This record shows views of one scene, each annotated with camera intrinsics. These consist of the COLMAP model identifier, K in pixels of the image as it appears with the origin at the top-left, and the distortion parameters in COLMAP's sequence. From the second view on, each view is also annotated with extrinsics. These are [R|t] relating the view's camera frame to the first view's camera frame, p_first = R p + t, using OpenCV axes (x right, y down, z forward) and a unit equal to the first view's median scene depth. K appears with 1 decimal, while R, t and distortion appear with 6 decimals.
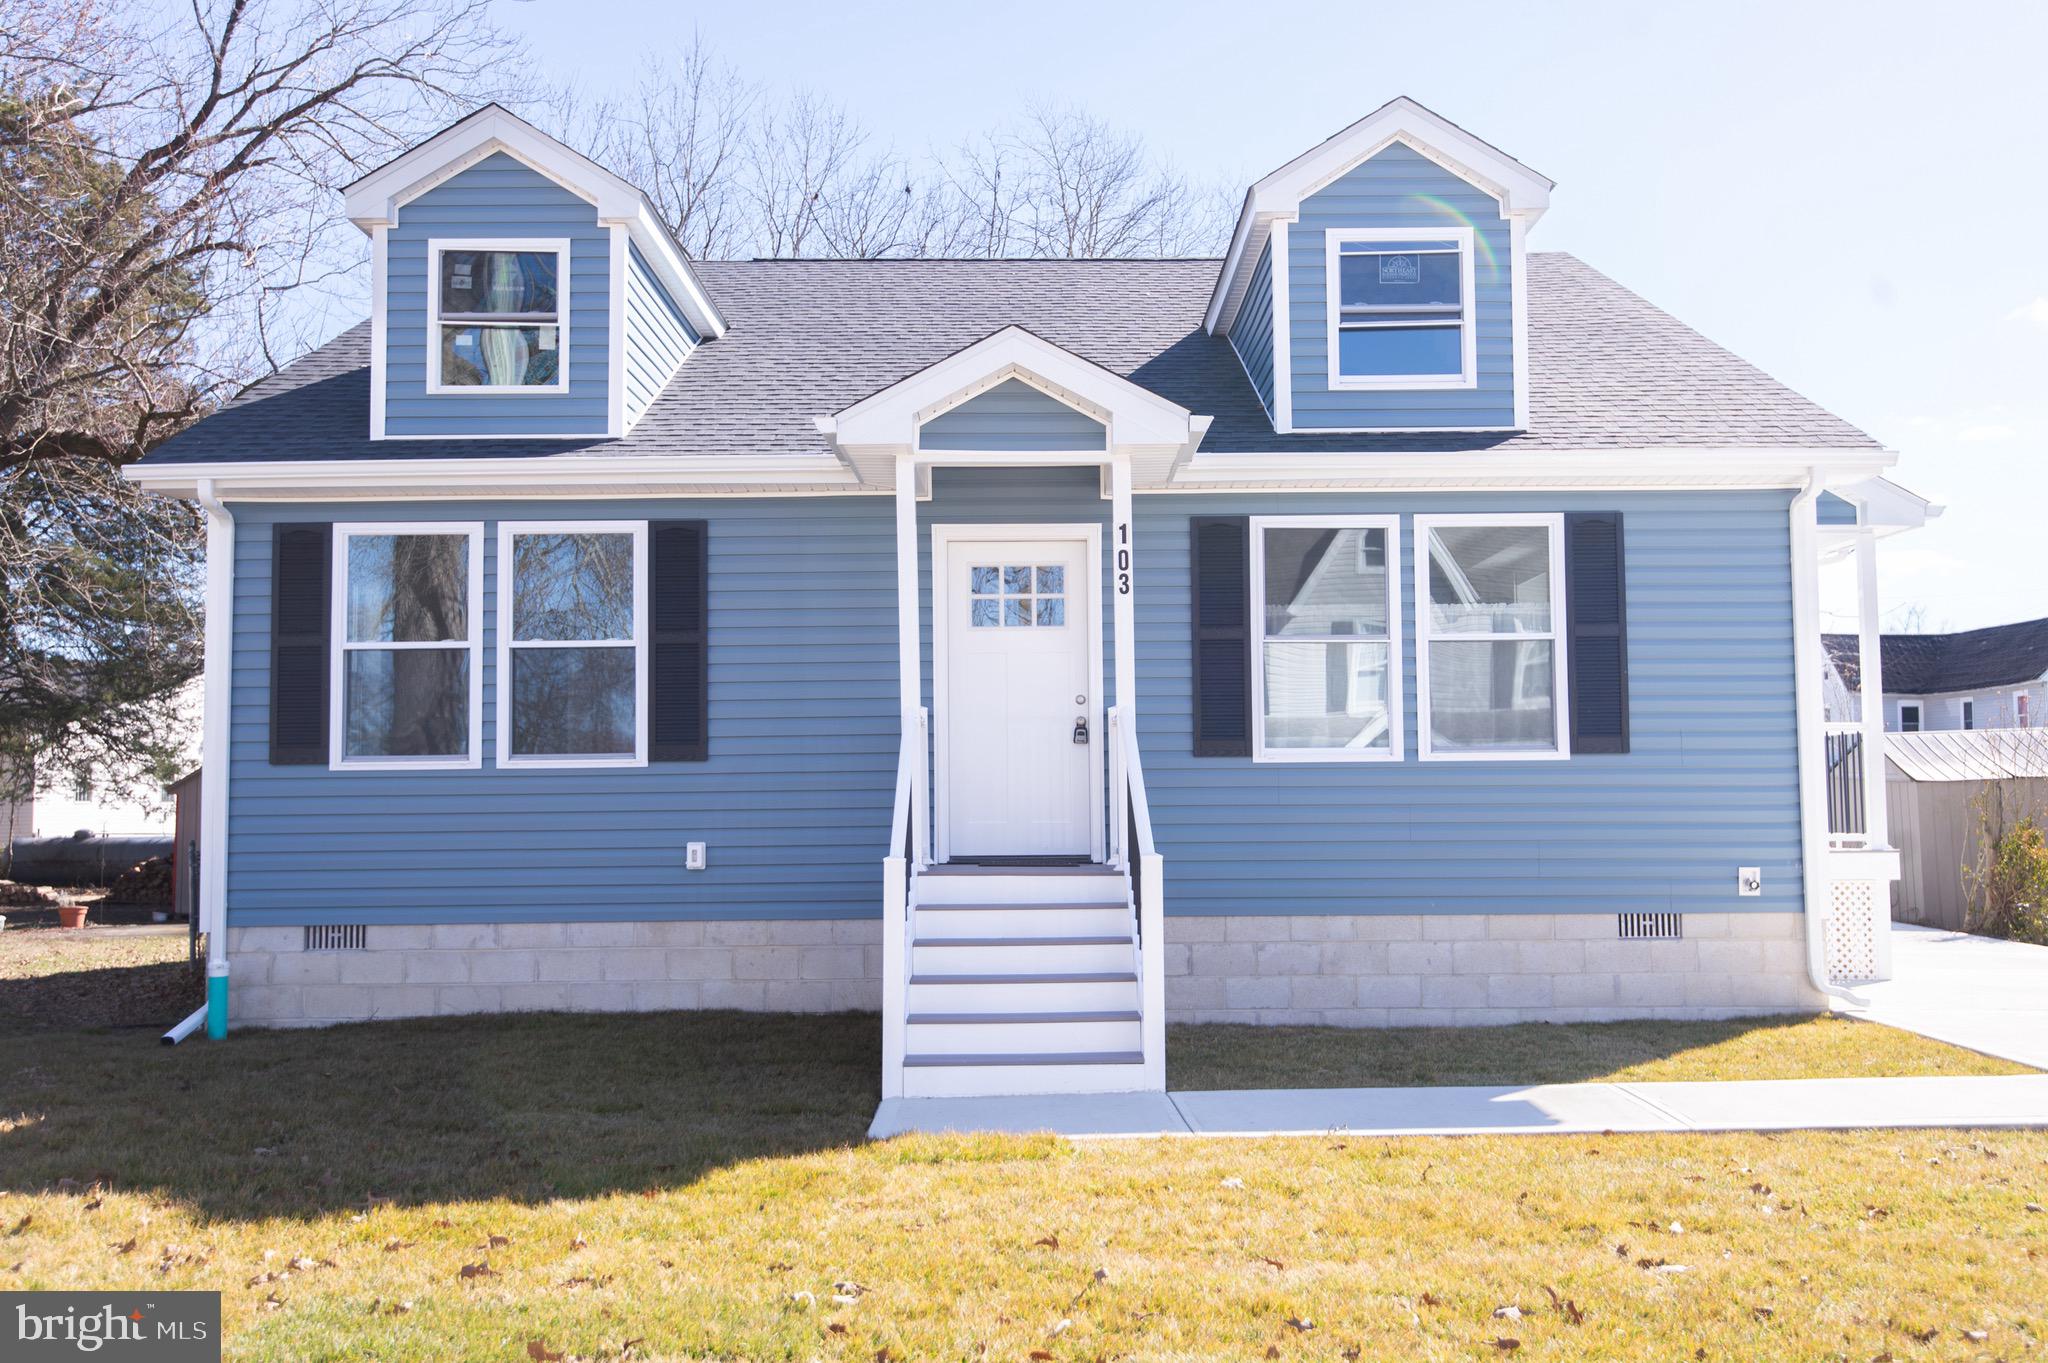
lens RADIAL K [[1696.9, 0, 1048.6], [0, 1696.9, 714.1], [0, 0, 1]] dist [0.011312, 0.008478]
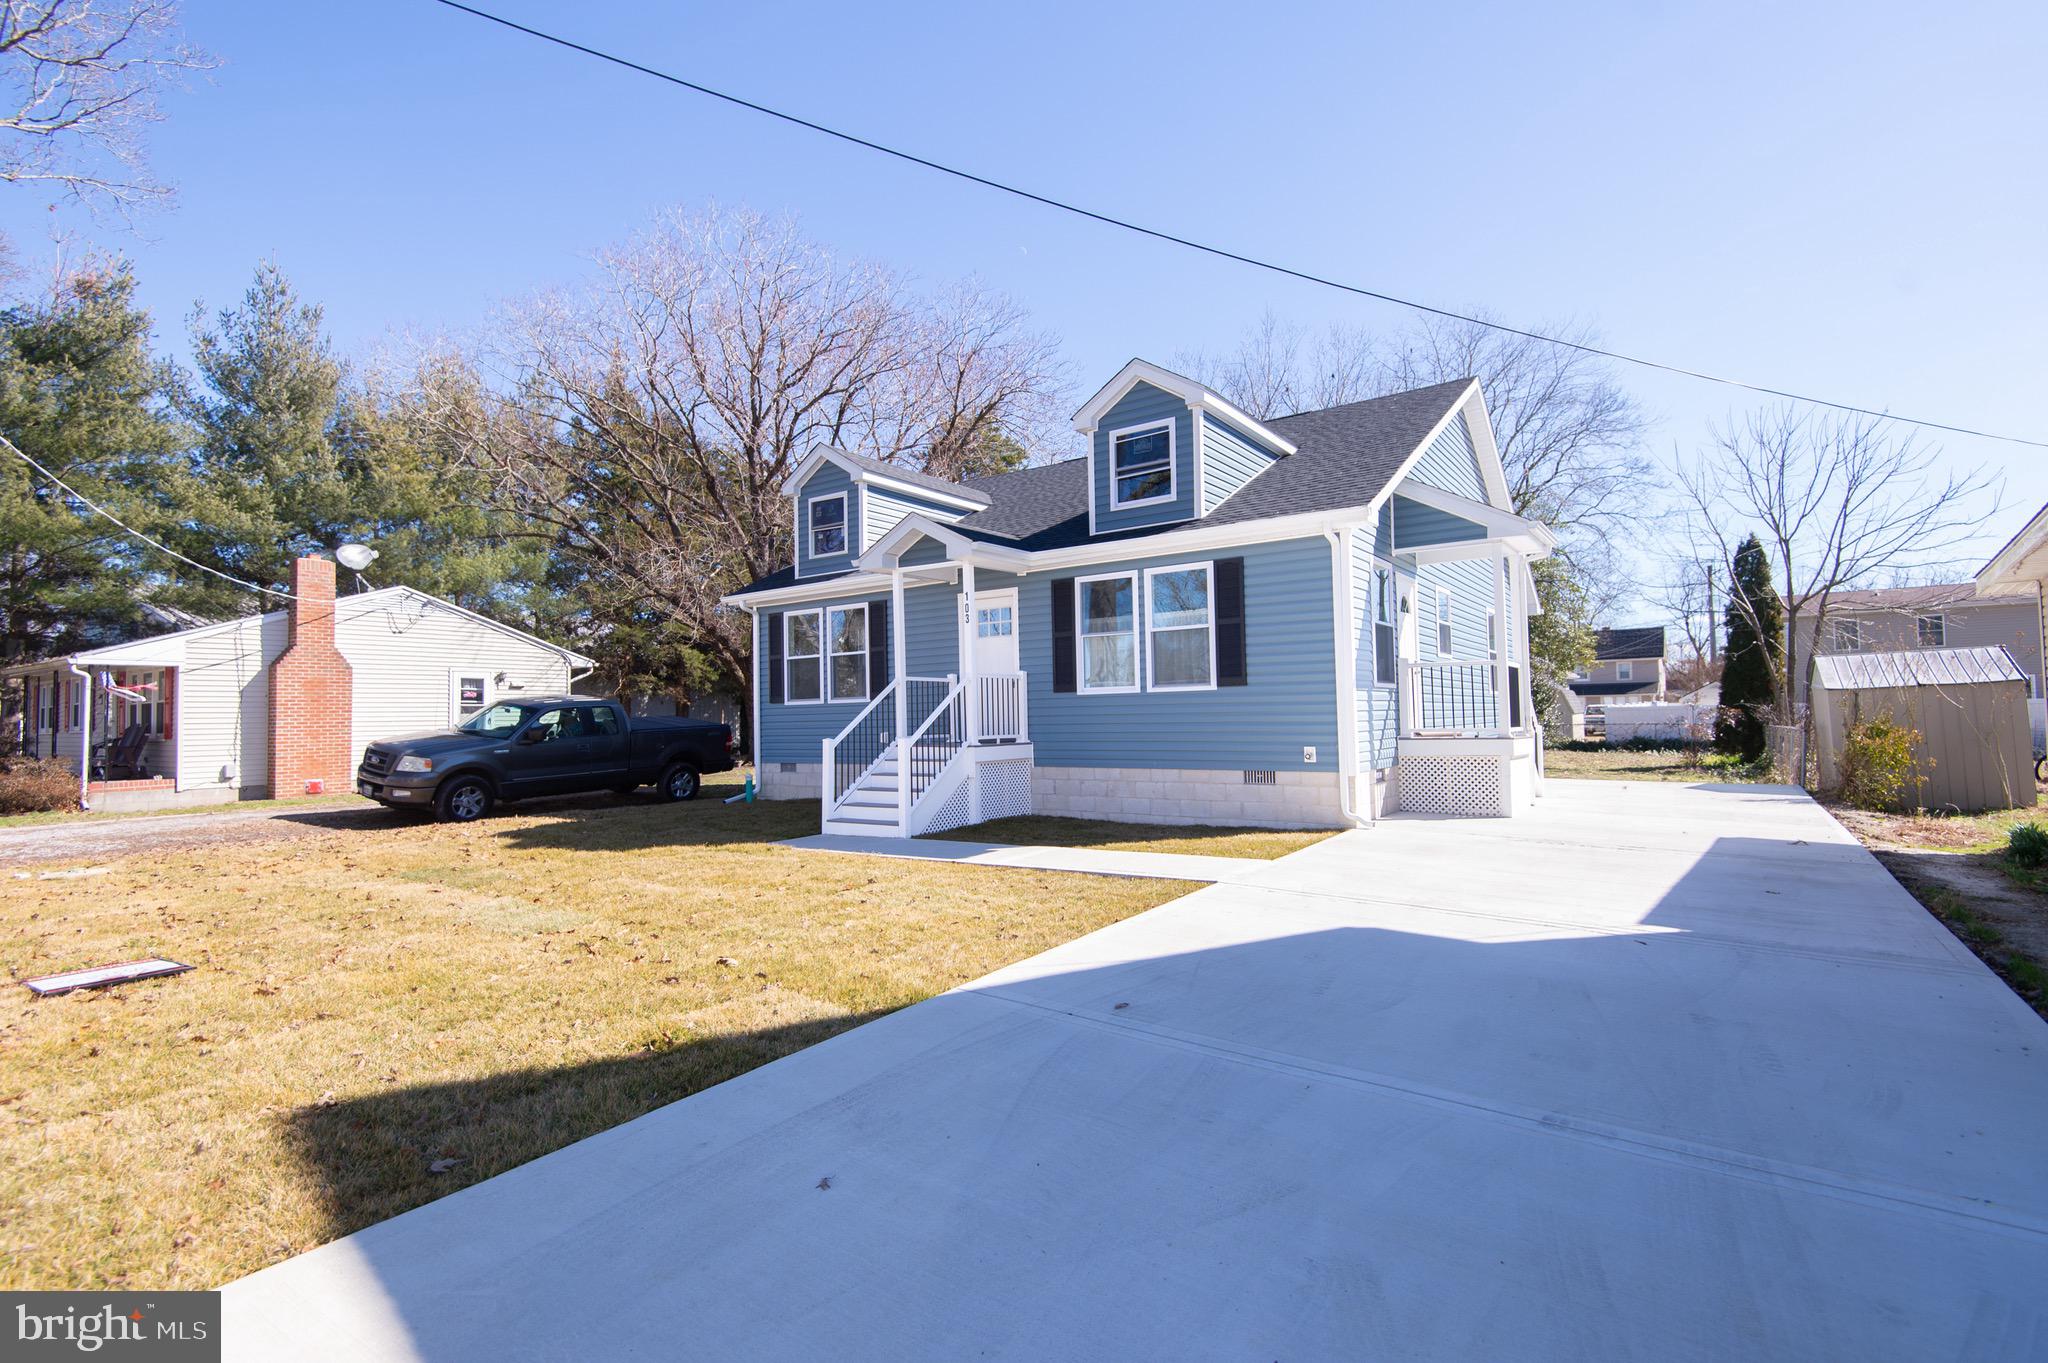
lens RADIAL K [[946.2, 0, 1024.5], [0, 946.2, 682.0], [0, 0, 1]] dist [0.032820, -0.016276]
pose [[0.815723, -0.029646, -0.577682, 0.744487], [0.045994, 0.998848, 0.013686, -0.006377], [0.576611, -0.037733, 0.816147, 0.003144]]
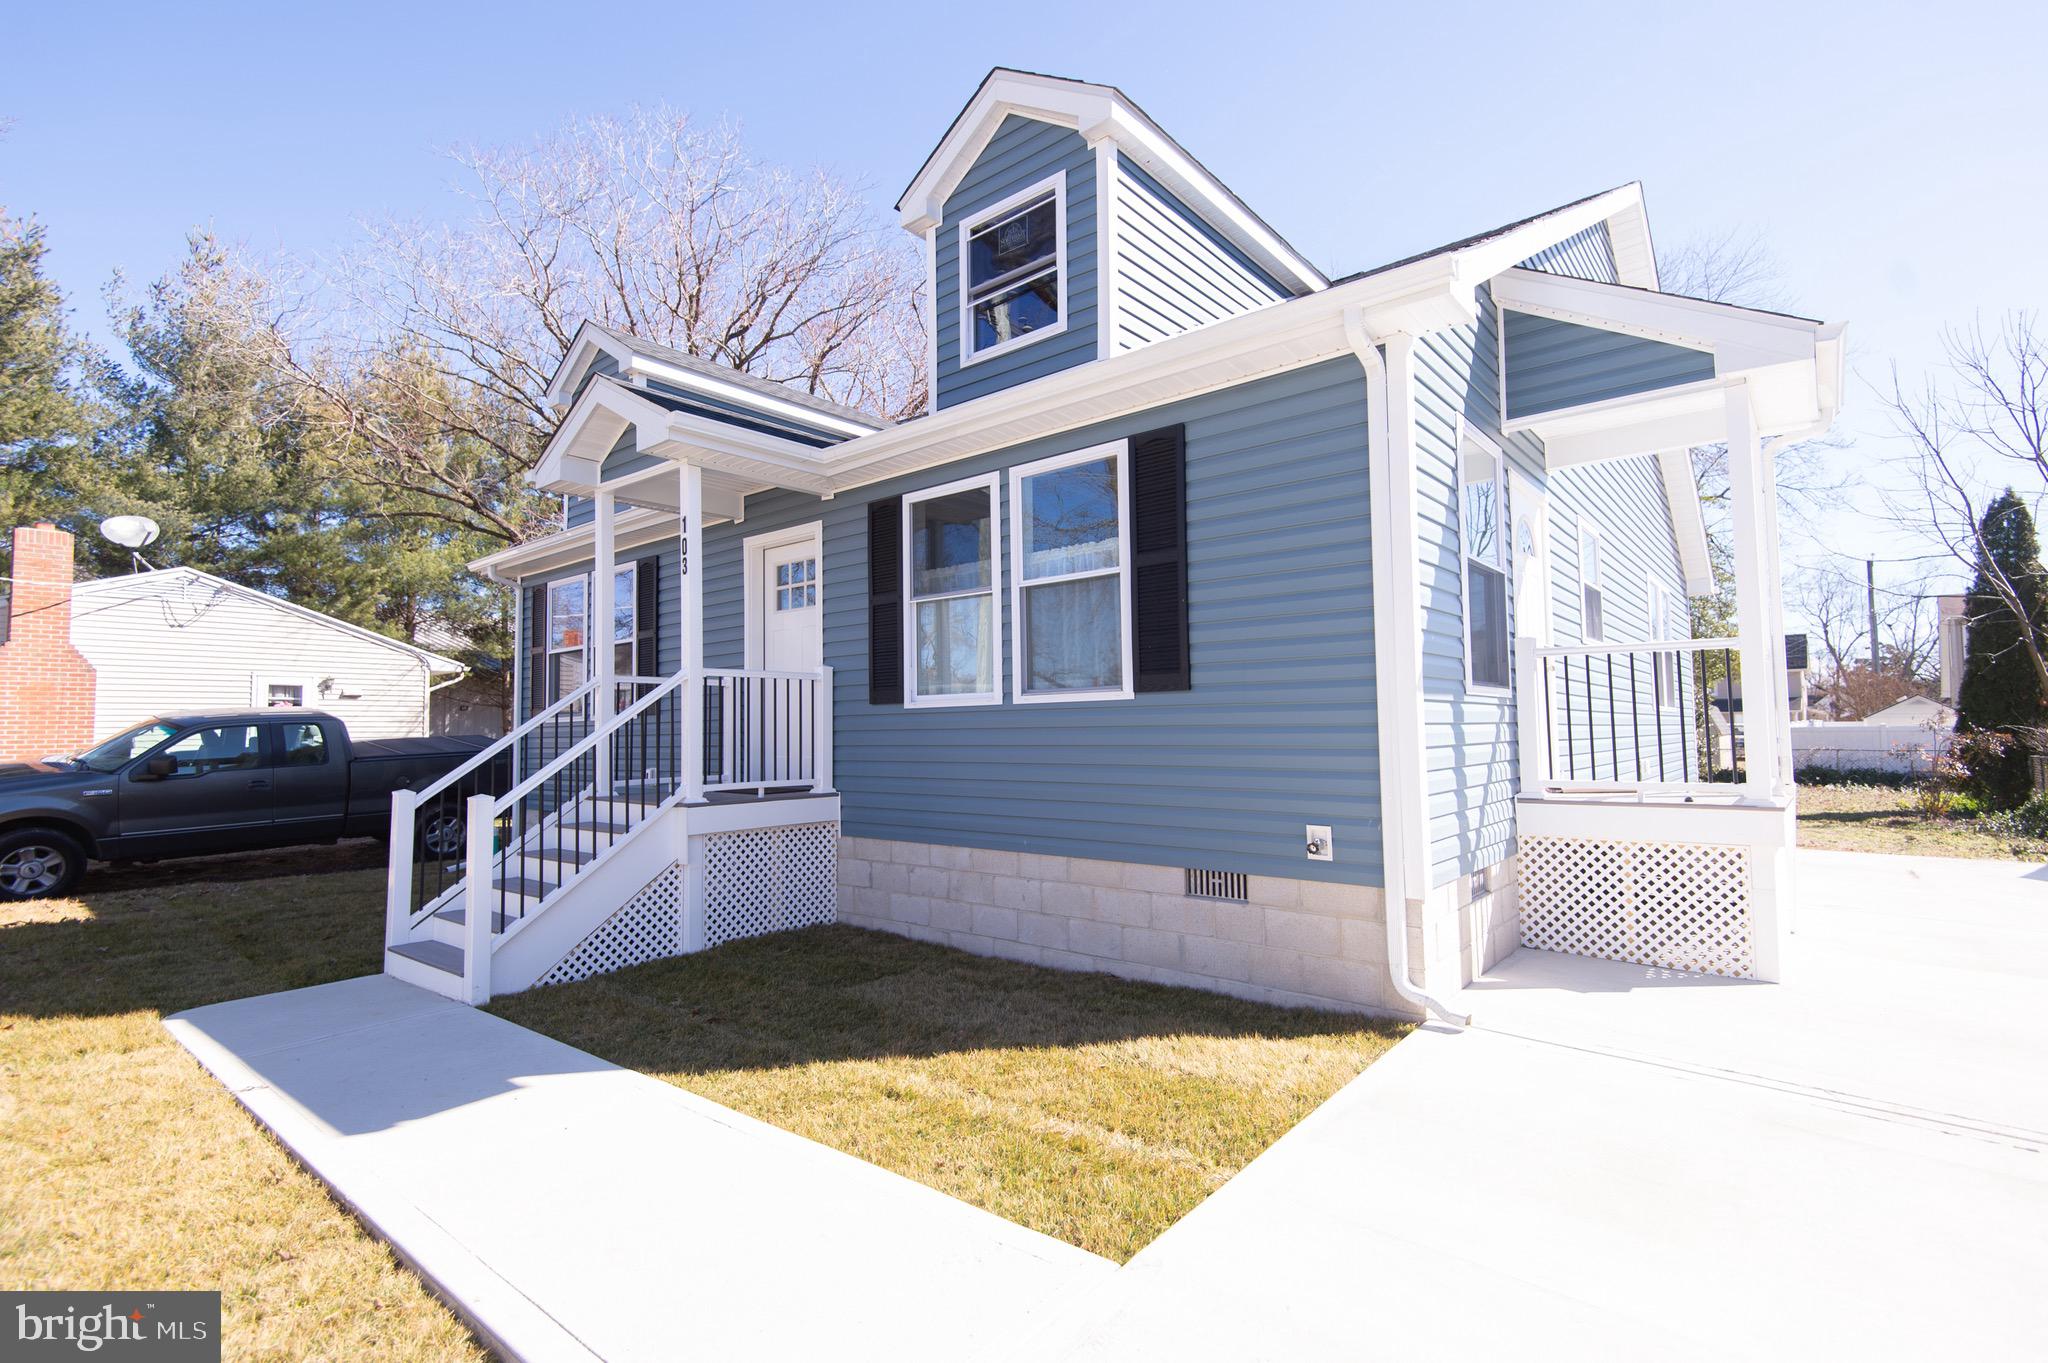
lens RADIAL K [[946.2, 0, 1024.4], [0, 946.2, 684.6], [0, 0, 1]] dist [0.032820, -0.016276]
pose [[0.768426, -0.034995, -0.638981, 0.592728], [0.044407, 0.999013, -0.001310, 0.016744], [0.638396, -0.027368, 0.769221, 0.556695]]
